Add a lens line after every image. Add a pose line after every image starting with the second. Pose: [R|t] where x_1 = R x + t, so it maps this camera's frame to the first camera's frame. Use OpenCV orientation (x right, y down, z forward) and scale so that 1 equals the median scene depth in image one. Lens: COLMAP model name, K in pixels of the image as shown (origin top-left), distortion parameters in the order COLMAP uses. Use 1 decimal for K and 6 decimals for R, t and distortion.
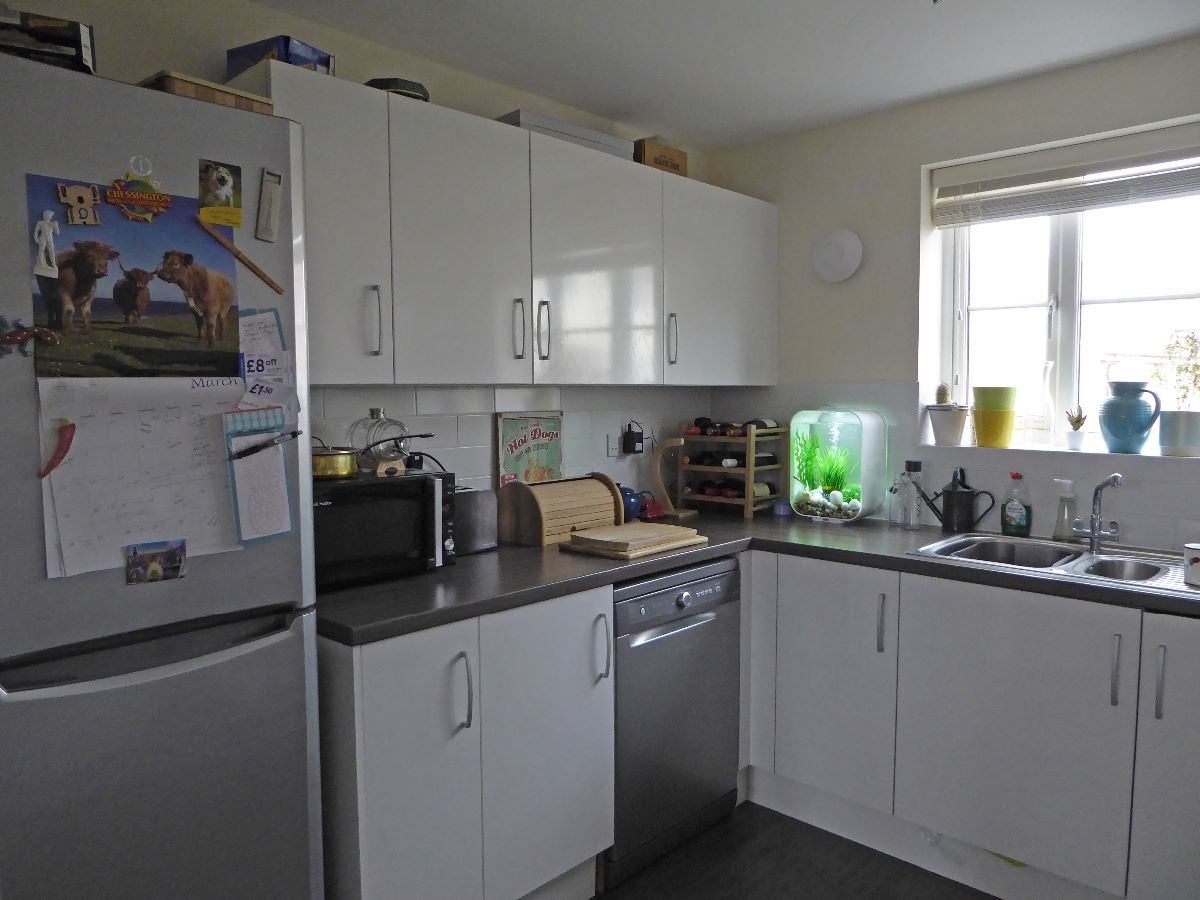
lens RADIAL K [[854.4, 0, 600.0], [0, 854.4, 450.0], [0, 0, 1]] dist [0.003255, 0.004541]
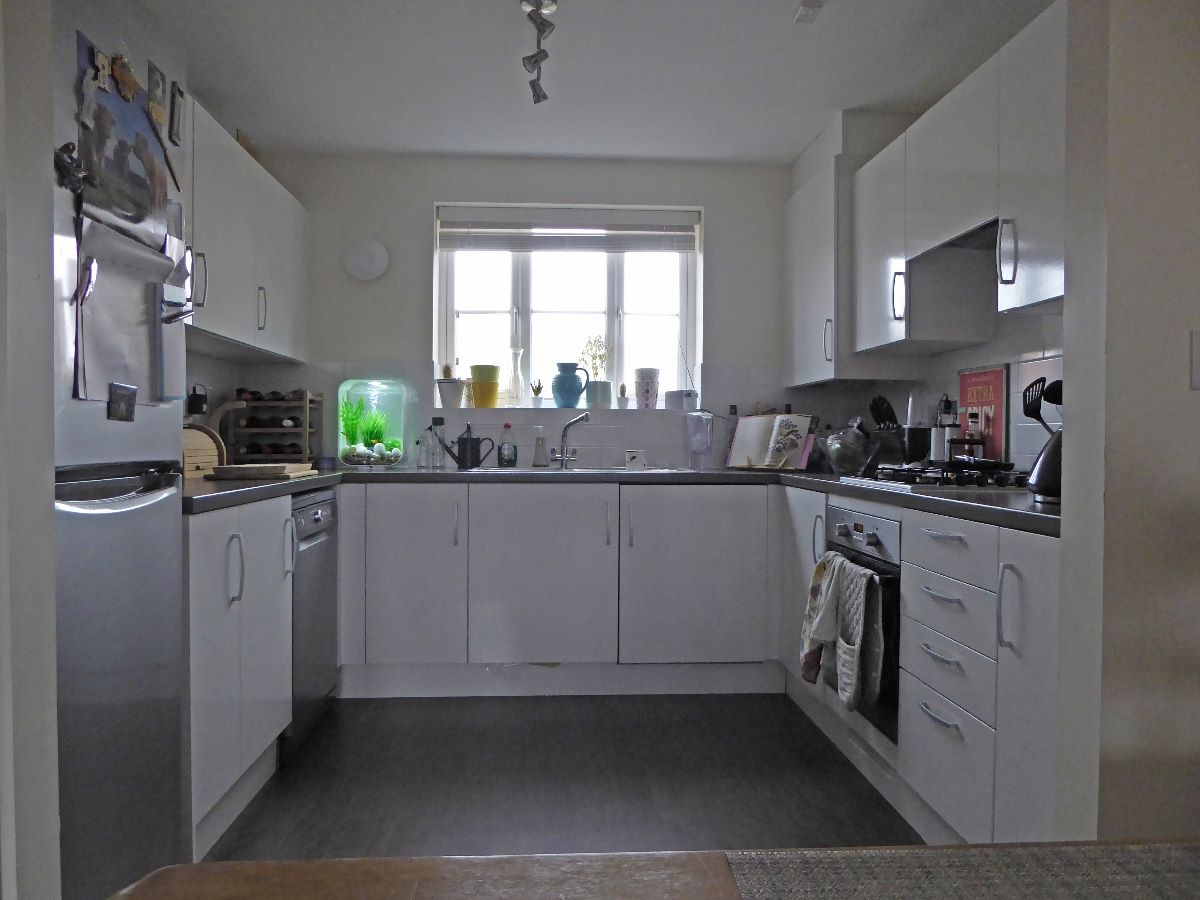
lens RADIAL K [[852.4, 0, 600.0], [0, 852.4, 450.0], [0, 0, 1]] dist [-0.193225, 0.248883]
pose [[0.687645, -0.003547, 0.726038, -0.419222], [0.042857, 0.998443, -0.035713, 0.122667], [-0.724781, 0.055674, 0.686726, -0.082890]]
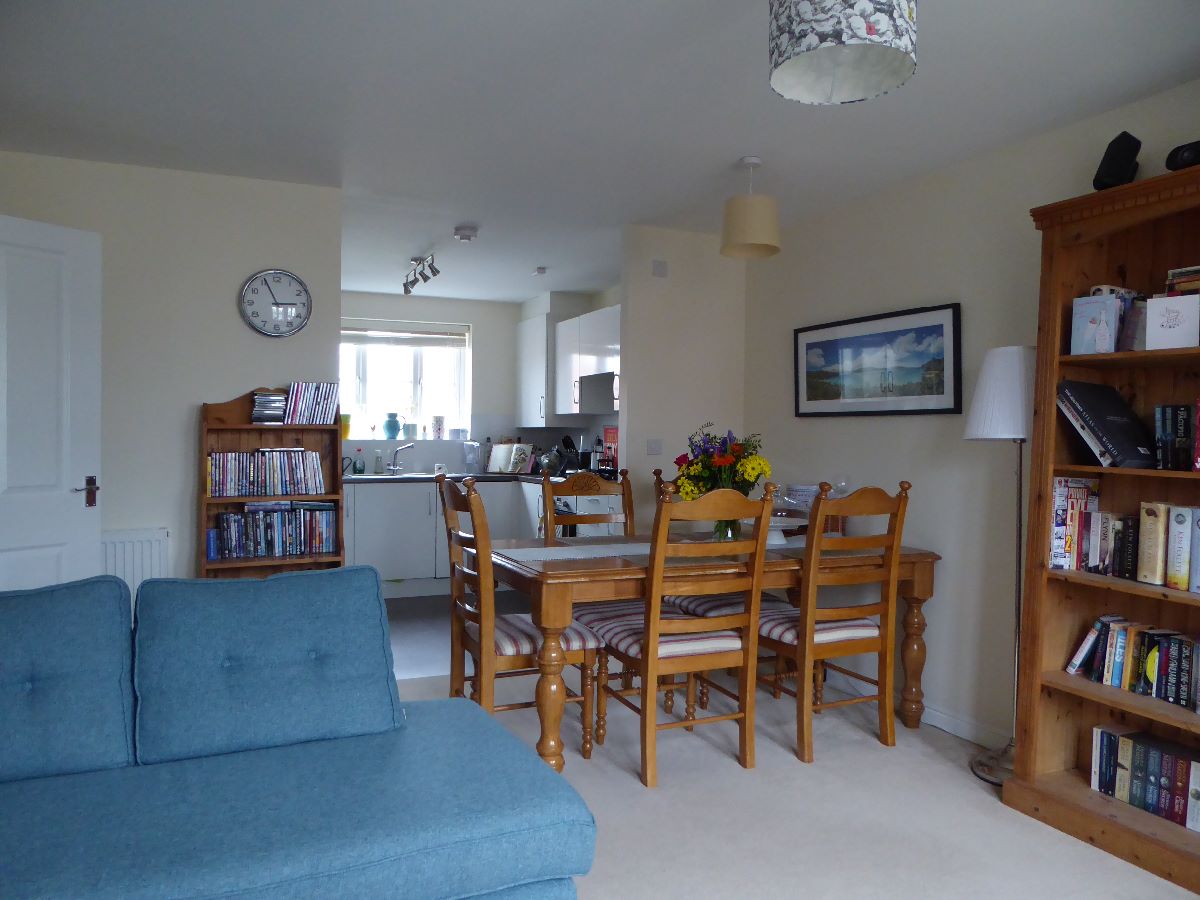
lens RADIAL K [[855.4, 0, 601.4], [0, 855.4, 470.2], [0, 0, 1]] dist [-0.038242, 0.000052]
pose [[0.382863, -0.037576, 0.923041, -1.441911], [0.060434, 0.998051, 0.015563, 0.088269], [-0.921826, 0.049825, 0.384388, -0.555047]]
